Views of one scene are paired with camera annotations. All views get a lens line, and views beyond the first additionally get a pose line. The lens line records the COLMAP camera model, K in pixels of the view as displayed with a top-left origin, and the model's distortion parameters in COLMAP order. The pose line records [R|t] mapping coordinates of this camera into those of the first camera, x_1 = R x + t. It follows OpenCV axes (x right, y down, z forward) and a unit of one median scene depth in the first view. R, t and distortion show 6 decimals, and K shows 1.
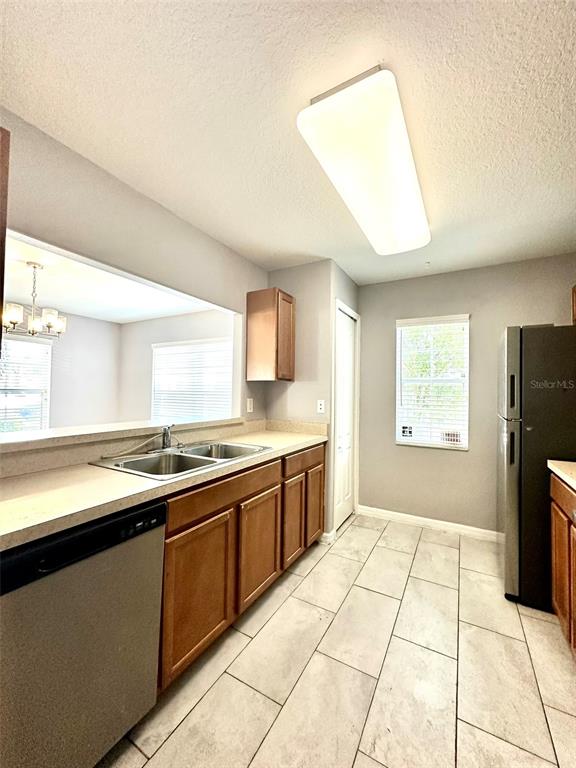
lens RADIAL K [[307.0, 0, 289.0], [0, 307.0, 383.5], [0, 0, 1]] dist [-0.004445, 0.000956]
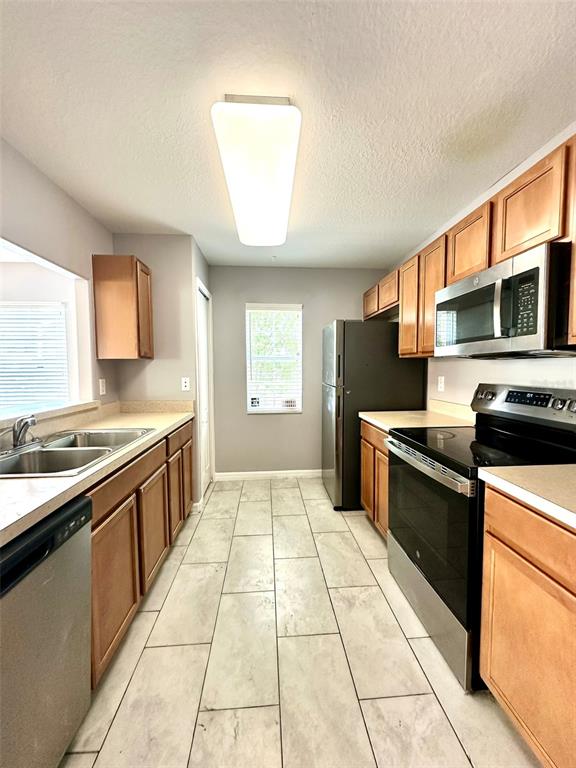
lens RADIAL K [[307.0, 0, 289.6], [0, 307.0, 383.6], [0, 0, 1]] dist [-0.004445, 0.000956]
pose [[0.830580, -0.049602, 0.554686, -0.188253], [0.004351, 0.996573, 0.082601, -0.010352], [-0.556882, -0.066193, 0.827950, -0.031794]]
